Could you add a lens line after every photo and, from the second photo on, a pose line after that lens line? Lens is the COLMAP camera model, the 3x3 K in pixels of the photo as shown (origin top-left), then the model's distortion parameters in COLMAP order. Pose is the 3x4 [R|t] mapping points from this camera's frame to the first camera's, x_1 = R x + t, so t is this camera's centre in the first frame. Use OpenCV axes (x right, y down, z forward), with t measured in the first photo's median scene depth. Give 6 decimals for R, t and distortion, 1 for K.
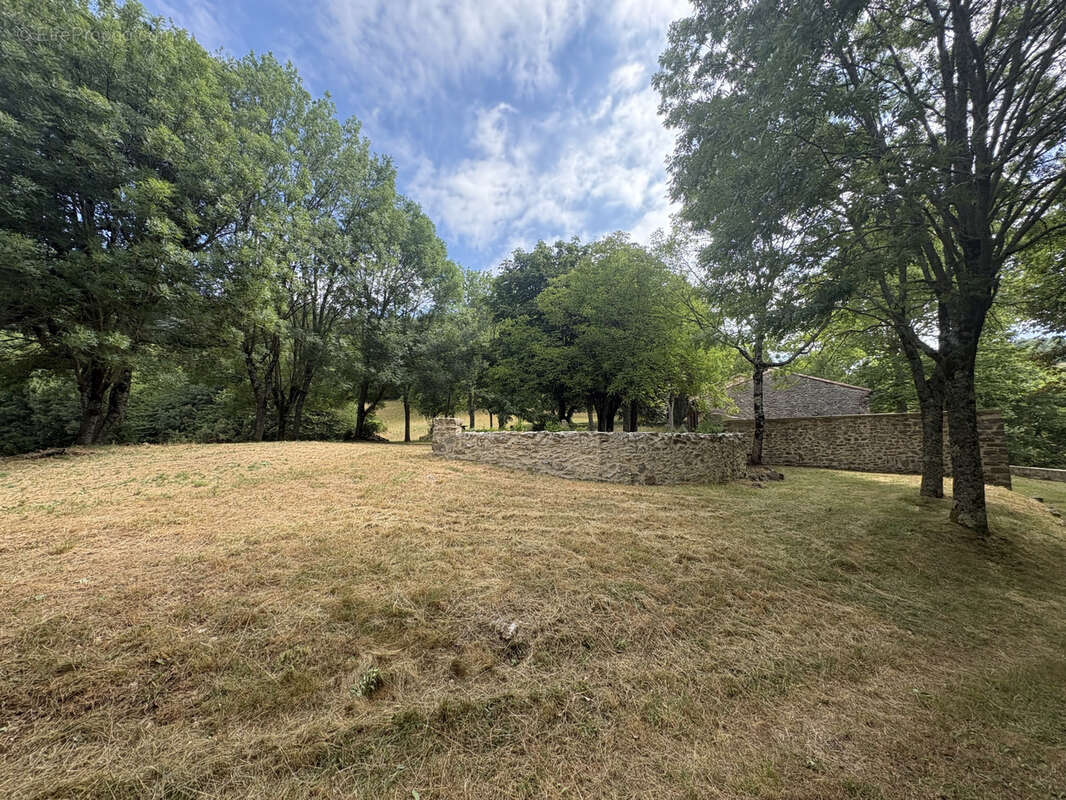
lens RADIAL K [[429.1, 0, 532.0], [0, 429.1, 397.5], [0, 0, 1]] dist [-0.001081, 0.000122]
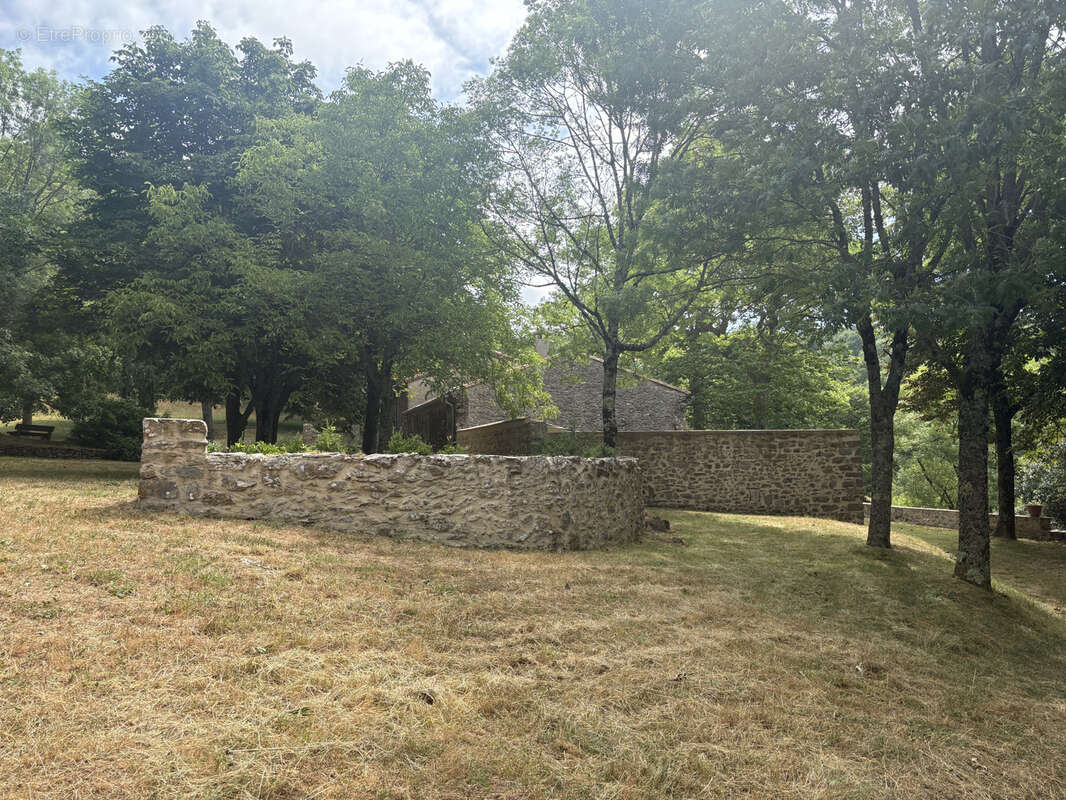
lens RADIAL K [[816.9, 0, 533.0], [0, 816.9, 400.0], [0, 0, 1]] dist [0.071989, -0.096827]
pose [[0.818148, 0.049546, 0.572869, -0.347922], [-0.066951, 0.997713, 0.009328, -0.000583], [-0.571097, -0.045986, 0.819594, 0.134583]]
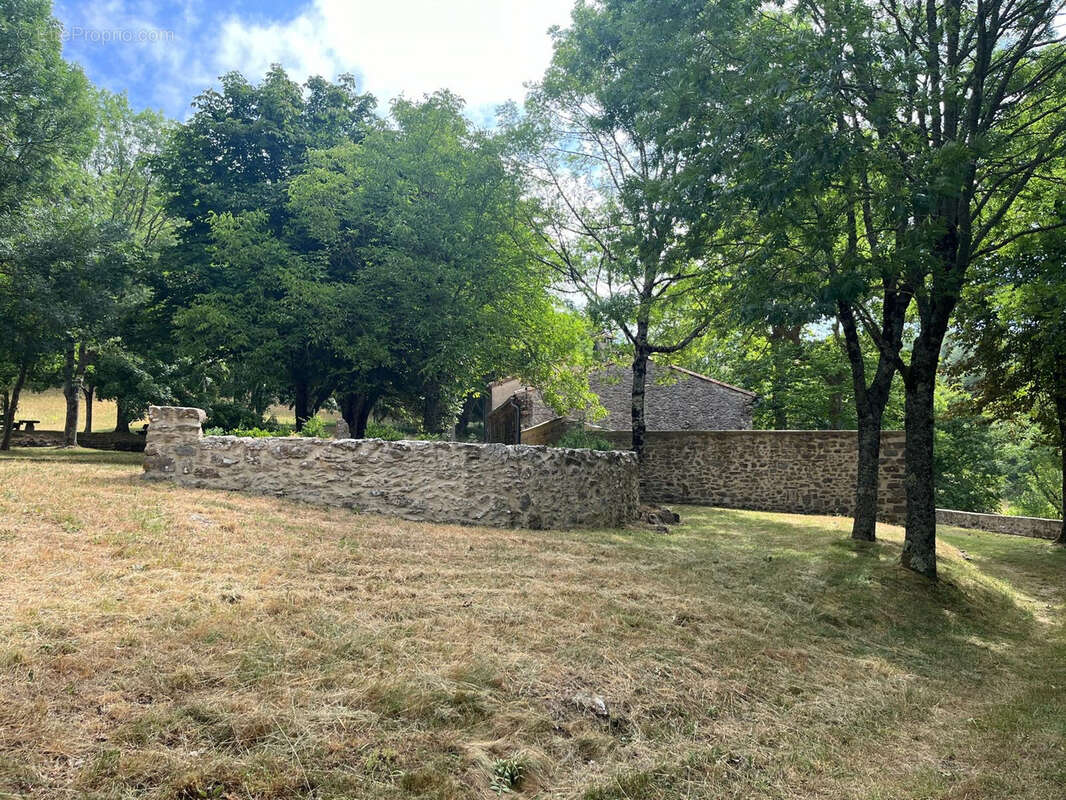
lens RADIAL K [[816.9, 0, 533.0], [0, 816.9, 400.0], [0, 0, 1]] dist [0.071989, -0.096827]
pose [[0.896271, 0.054835, 0.440104, -0.232492], [-0.066134, 0.997757, 0.010366, 0.001701], [-0.438548, -0.038397, 0.897887, -0.061093]]
